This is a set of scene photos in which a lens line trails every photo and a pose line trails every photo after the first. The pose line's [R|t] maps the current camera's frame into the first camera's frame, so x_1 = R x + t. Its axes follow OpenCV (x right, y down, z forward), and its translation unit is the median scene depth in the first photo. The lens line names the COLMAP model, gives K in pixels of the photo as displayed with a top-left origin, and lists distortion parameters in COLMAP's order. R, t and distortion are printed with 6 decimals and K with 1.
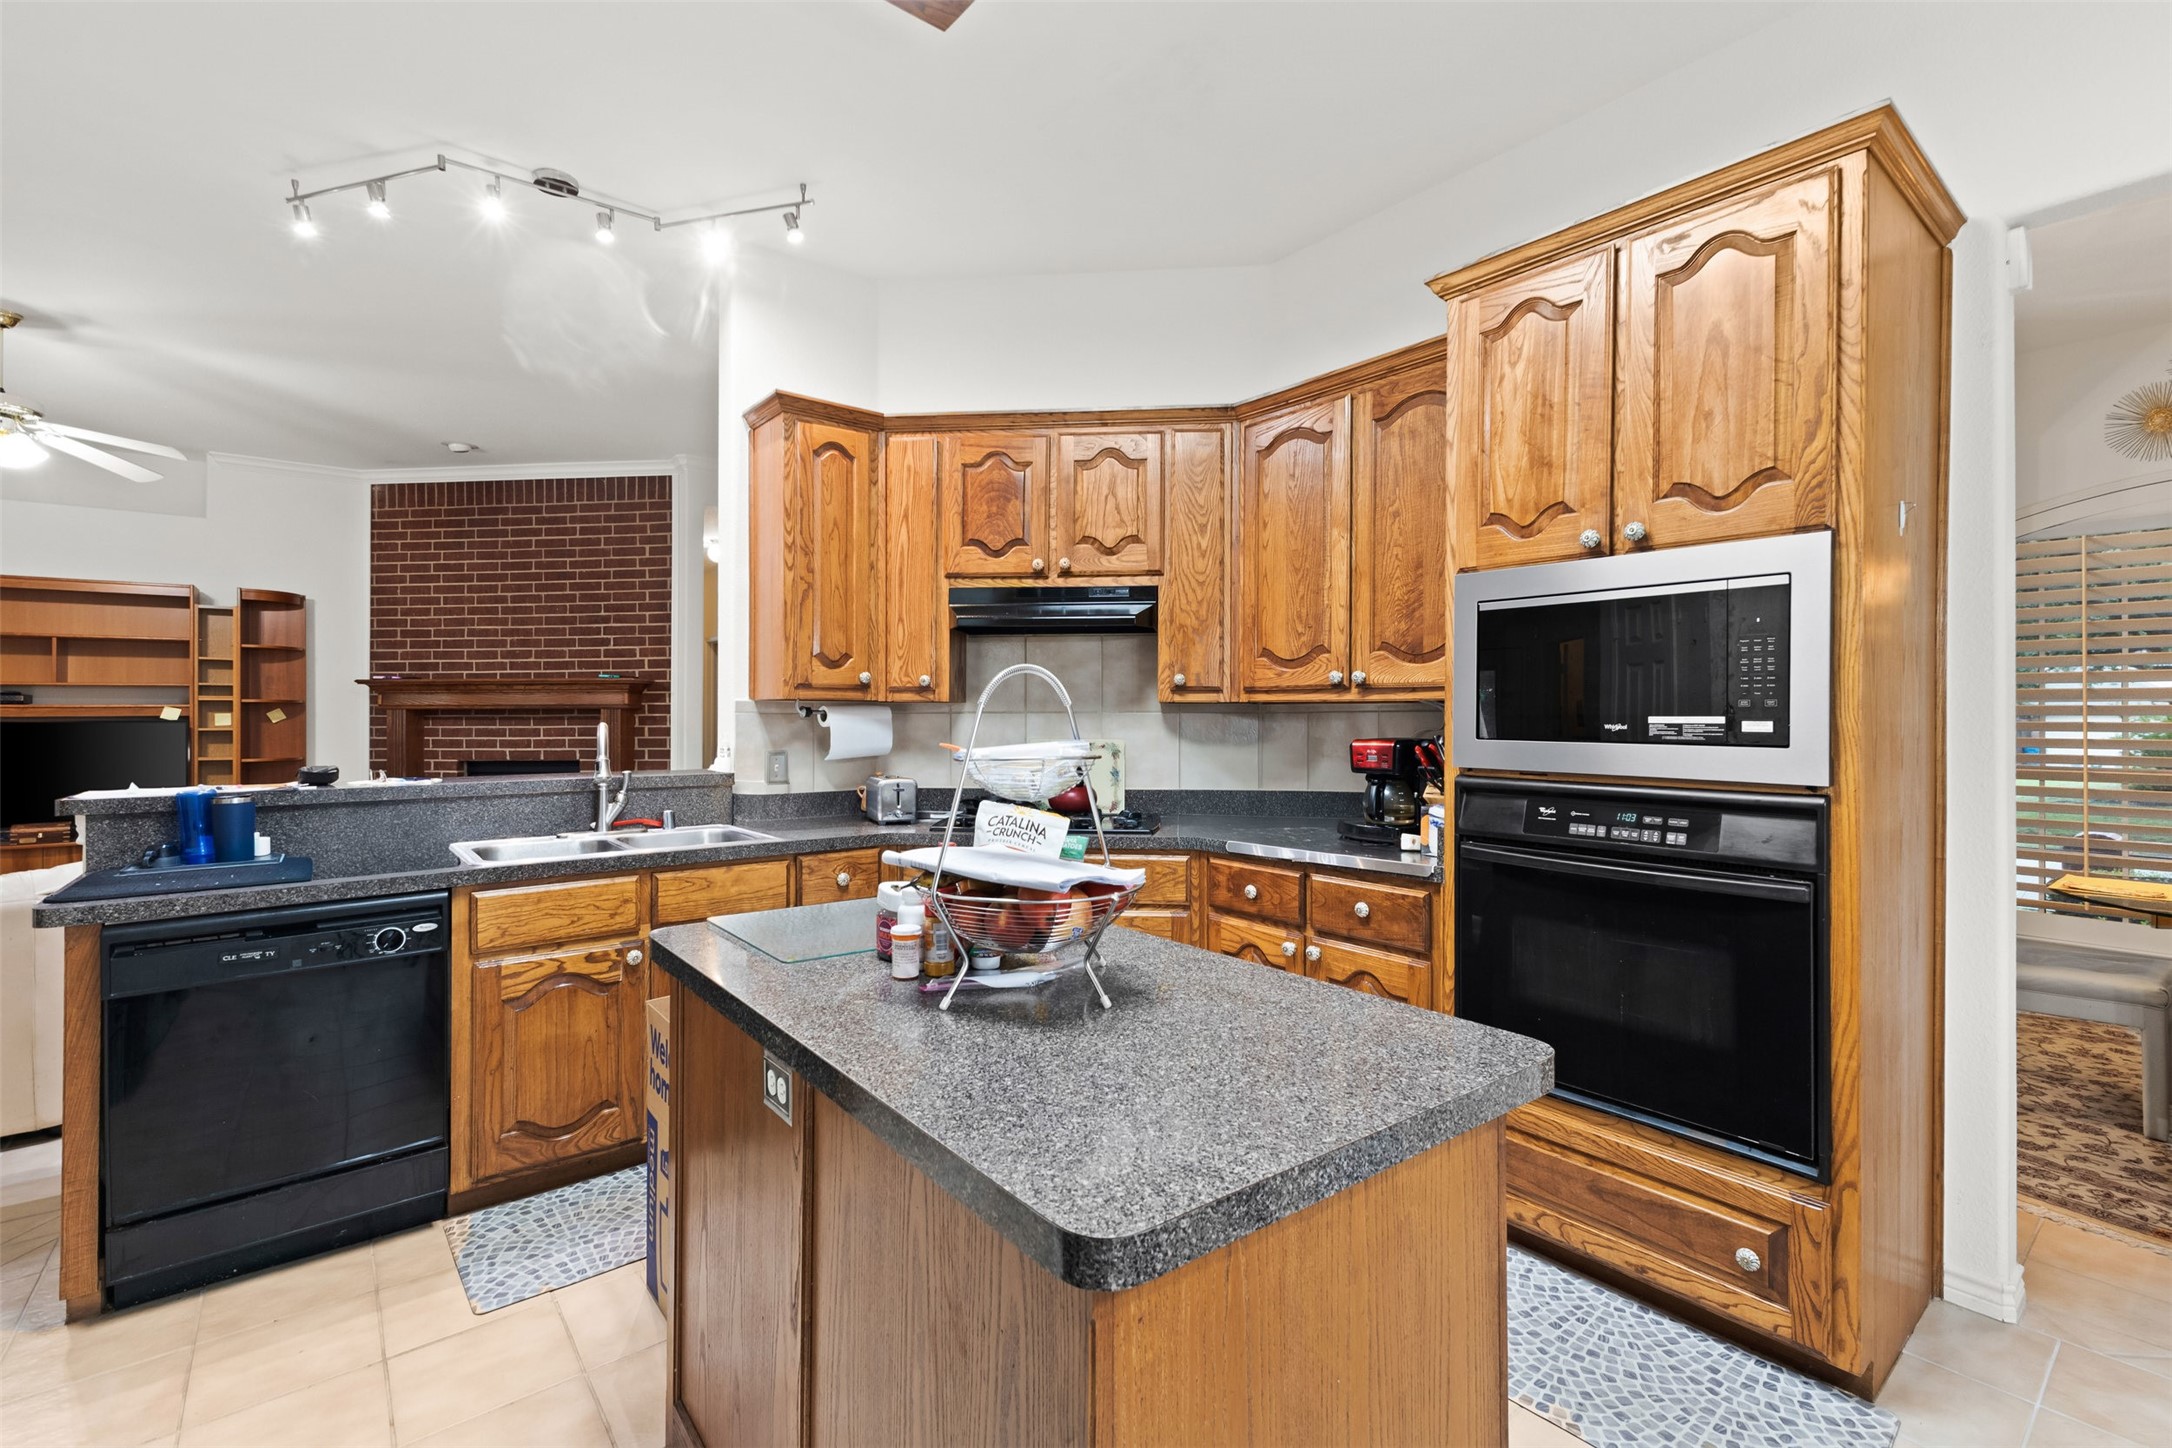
lens RADIAL K [[944.3, 0, 1079.0], [0, 944.3, 711.0], [0, 0, 1]] dist [0.010600, -0.000462]
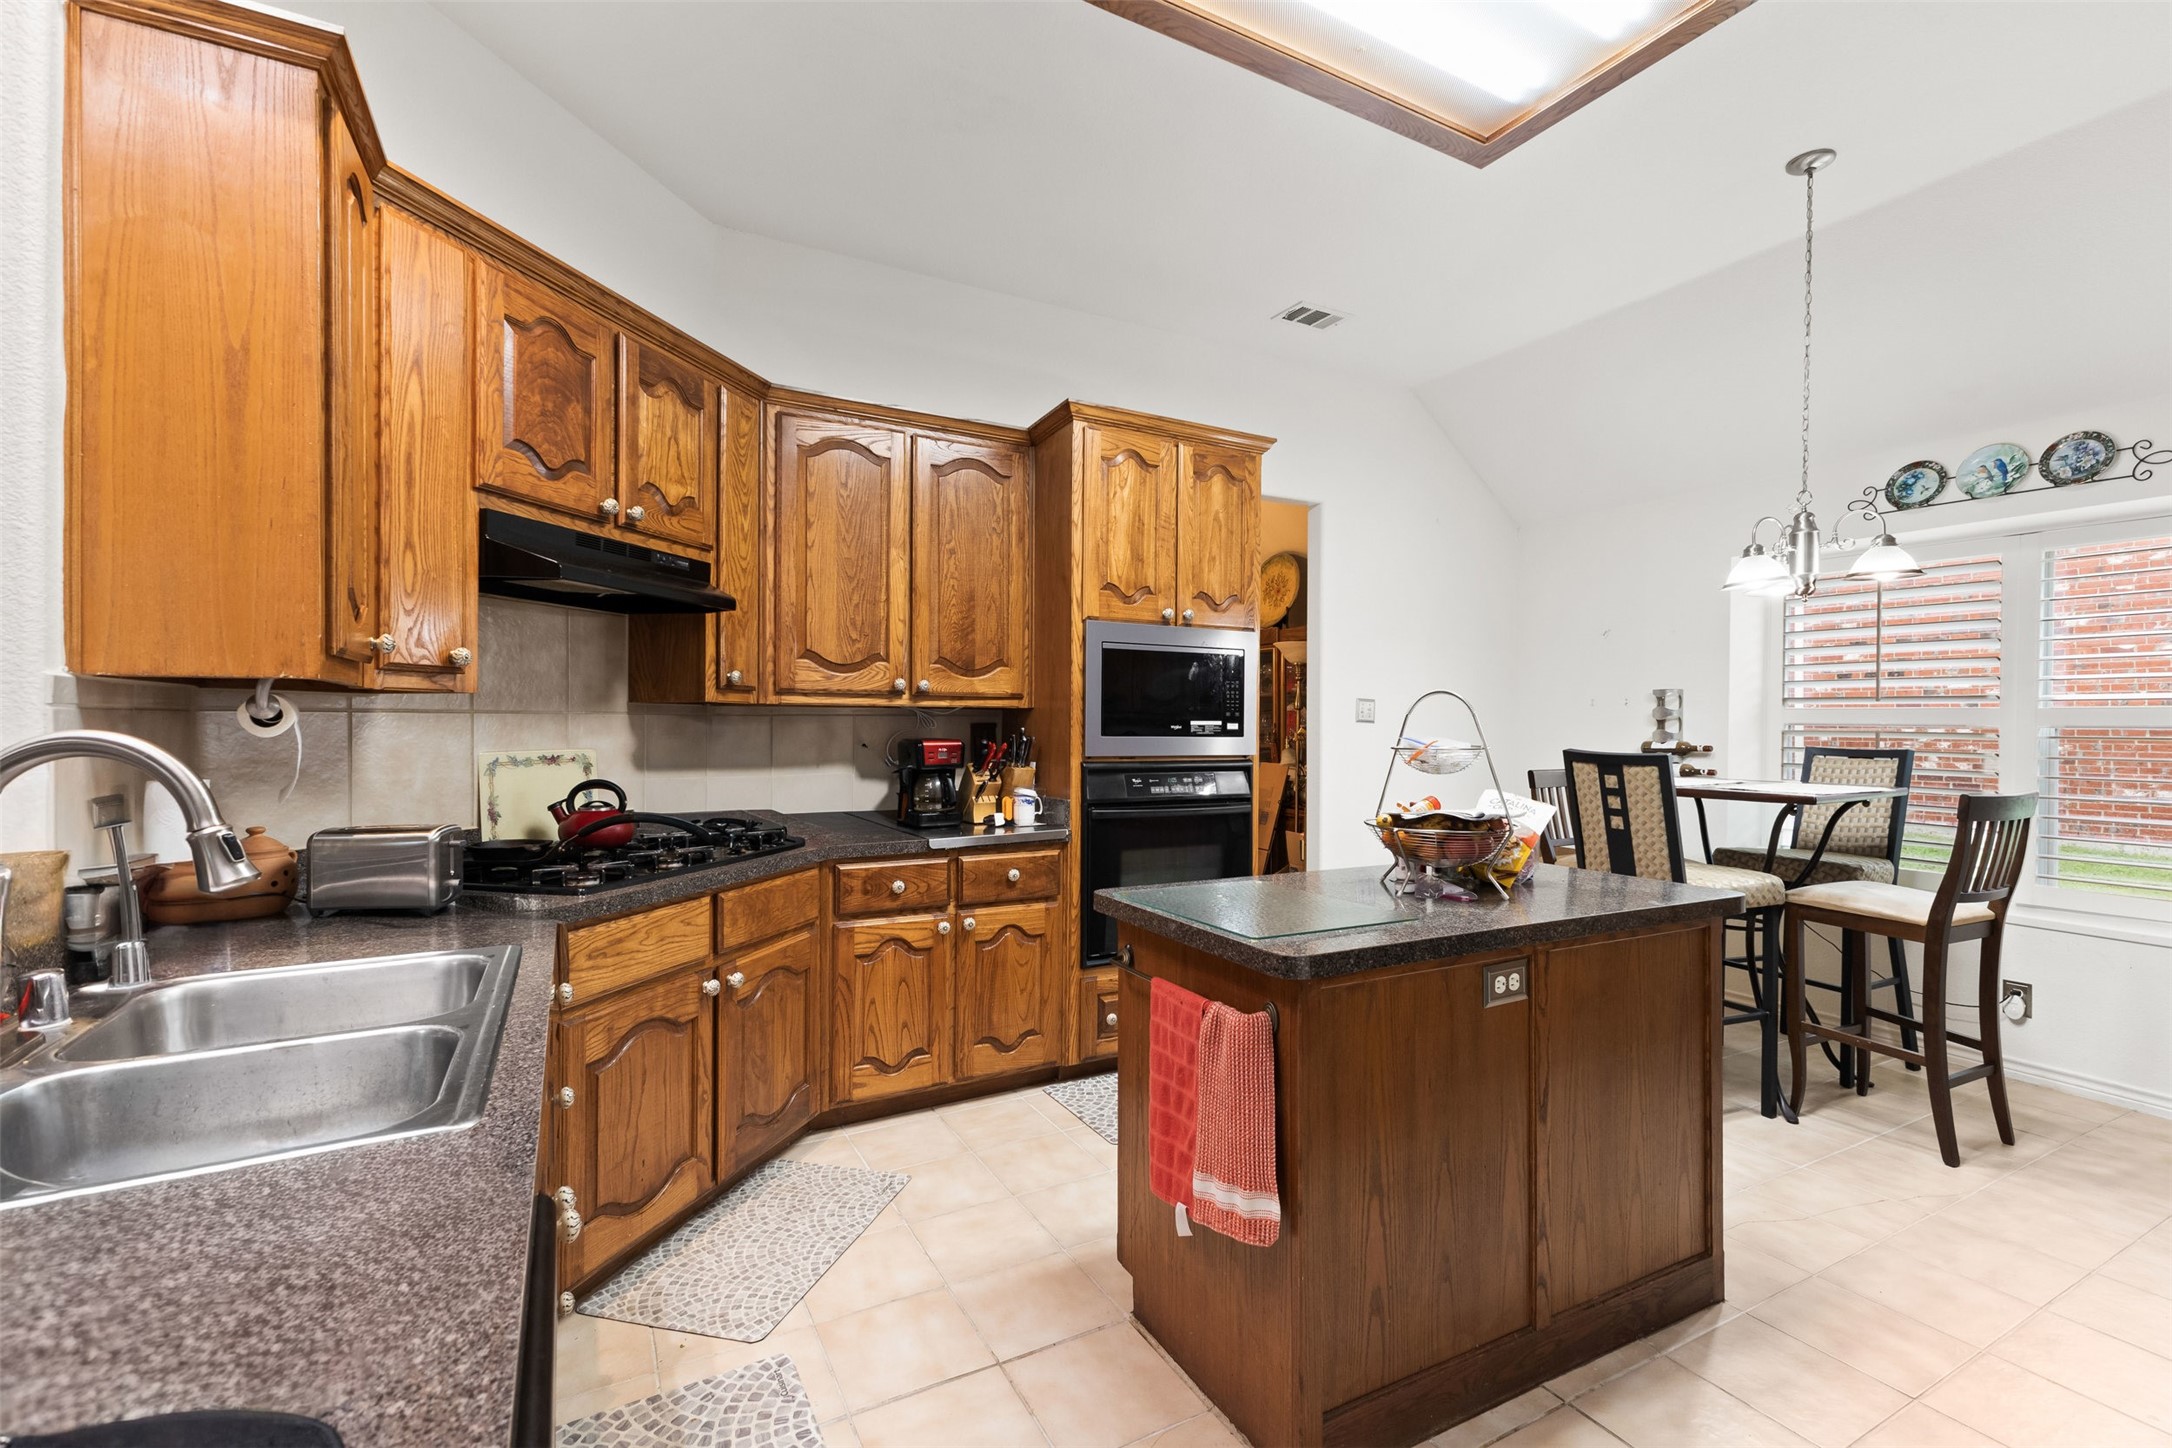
lens RADIAL K [[944.3, 0, 1084.5], [0, 944.3, 721.0], [0, 0, 1]] dist [0.010600, -0.000462]
pose [[0.187238, 0.000560, 0.982314, -0.809641], [-0.010339, 0.999946, 0.001401, 0.003718], [-0.982260, -0.010419, 0.187234, 0.605240]]
